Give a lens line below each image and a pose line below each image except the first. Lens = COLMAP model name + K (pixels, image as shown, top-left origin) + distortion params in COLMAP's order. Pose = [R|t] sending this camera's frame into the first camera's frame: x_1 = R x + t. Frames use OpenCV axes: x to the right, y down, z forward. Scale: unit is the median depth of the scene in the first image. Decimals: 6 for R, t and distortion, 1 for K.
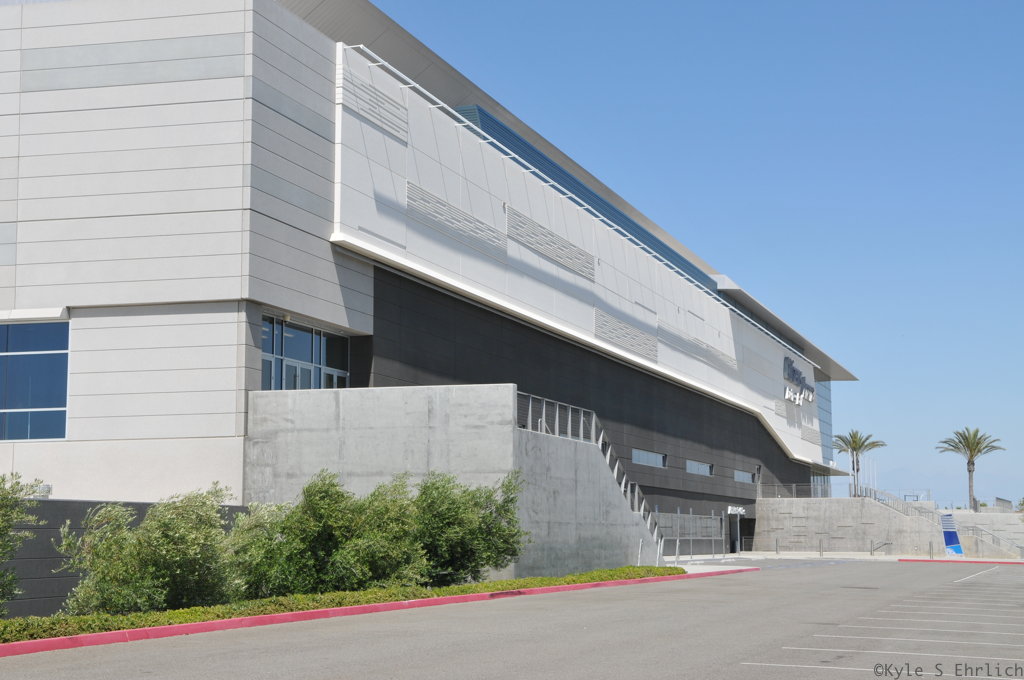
lens RADIAL K [[1546.2, 0, 512.0], [0, 1546.2, 340.0], [0, 0, 1]] dist [0.133871, 0.130928]
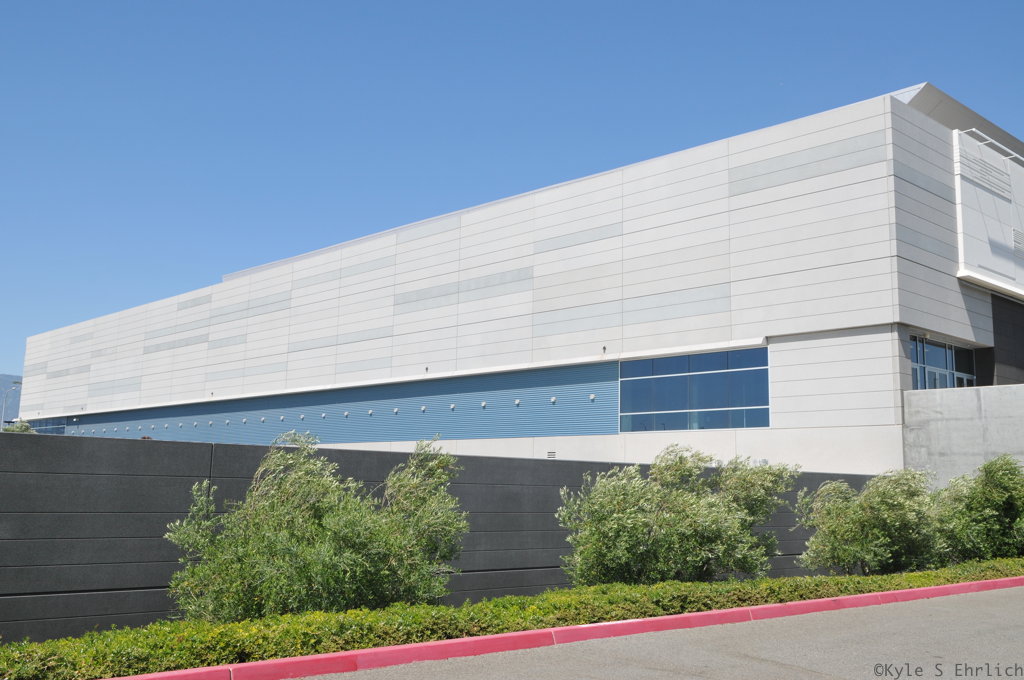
lens RADIAL K [[928.5, 0, 512.0], [0, 928.5, 340.0], [0, 0, 1]] dist [0.008122, -0.017020]
pose [[0.866108, -0.056538, -0.496649, -0.056516], [0.039832, 0.998230, -0.044173, 0.010175], [0.498267, 0.018475, 0.866827, 0.125002]]
